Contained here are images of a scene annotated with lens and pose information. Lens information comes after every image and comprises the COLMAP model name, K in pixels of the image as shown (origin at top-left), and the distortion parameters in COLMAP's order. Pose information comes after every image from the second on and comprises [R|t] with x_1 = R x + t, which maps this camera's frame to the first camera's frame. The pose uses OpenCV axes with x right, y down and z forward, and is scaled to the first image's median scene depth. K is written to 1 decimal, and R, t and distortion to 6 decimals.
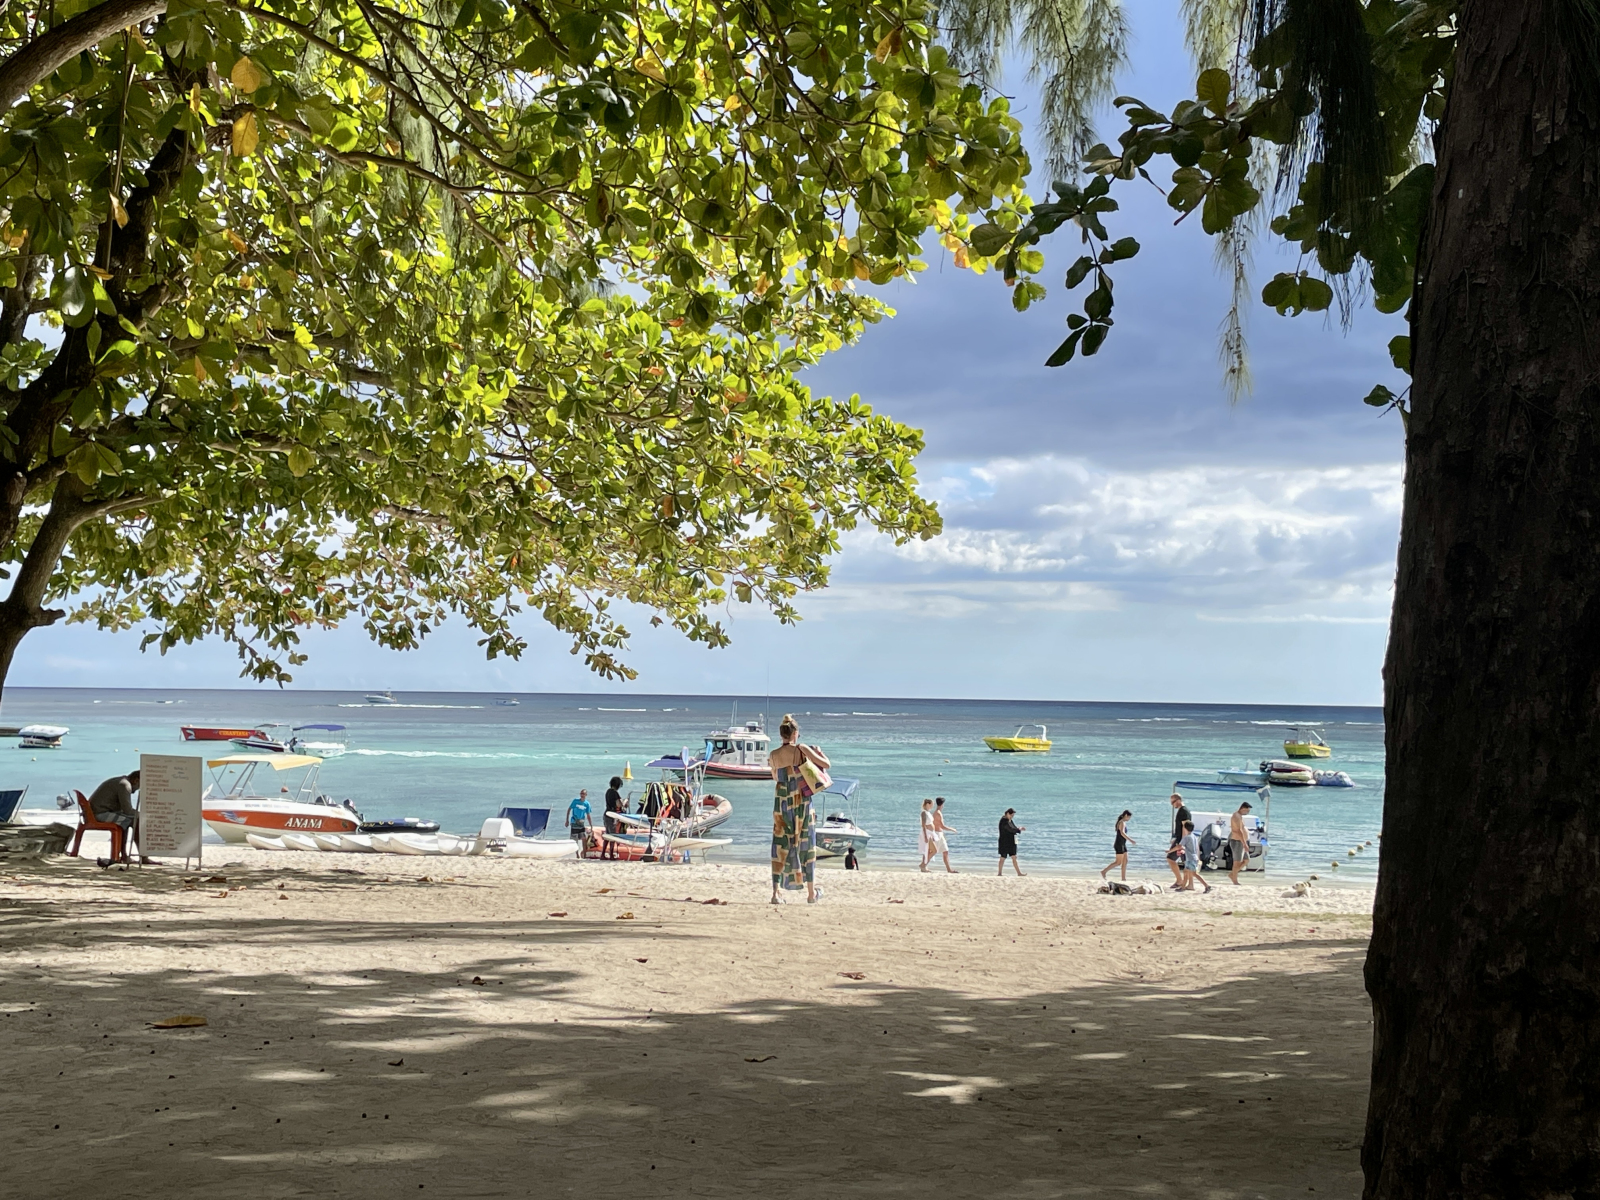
lens RADIAL K [[2243.6, 0, 800.0], [0, 2243.6, 600.0], [0, 0, 1]] dist [0.019336, -0.098297]
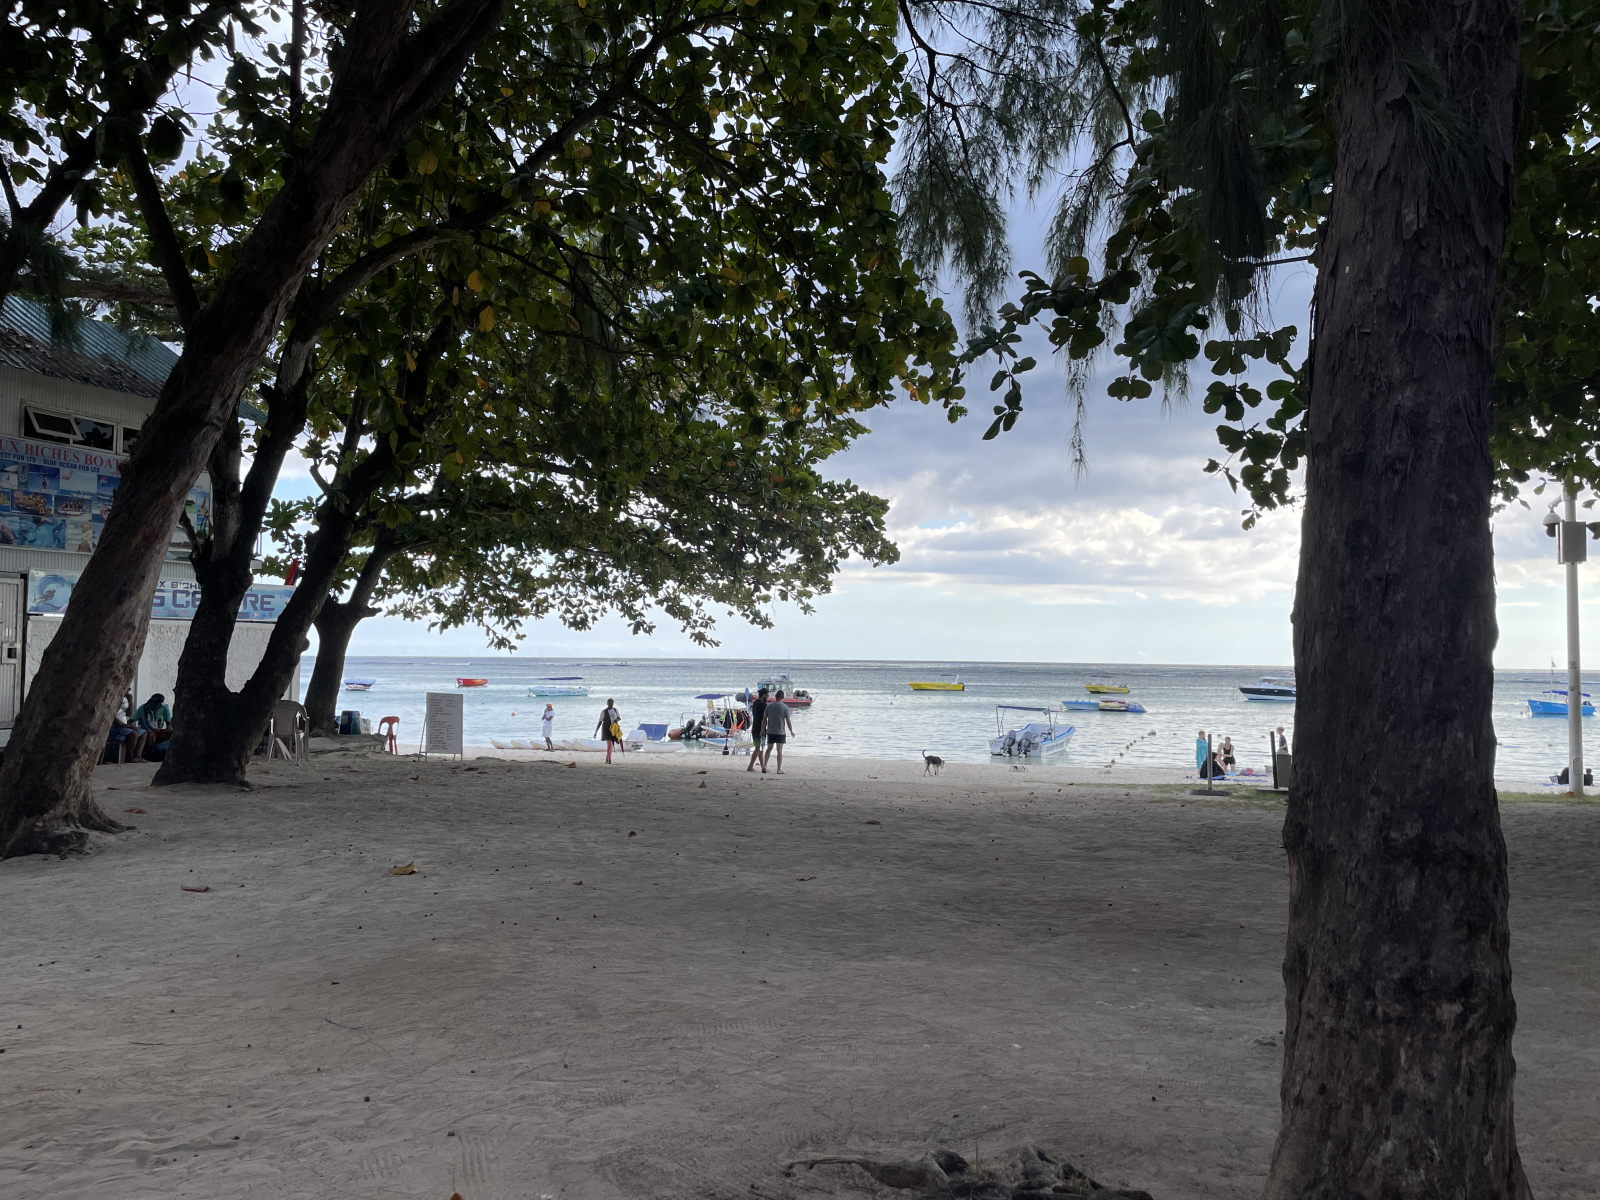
lens RADIAL K [[1202.2, 0, 800.0], [0, 1202.2, 600.0], [0, 0, 1]] dist [-0.004360, -0.003280]
pose [[0.999983, -0.004230, 0.003926, -0.017570], [0.004274, 0.999930, -0.011052, 0.011076], [-0.003879, 0.011069, 0.999931, 0.101425]]
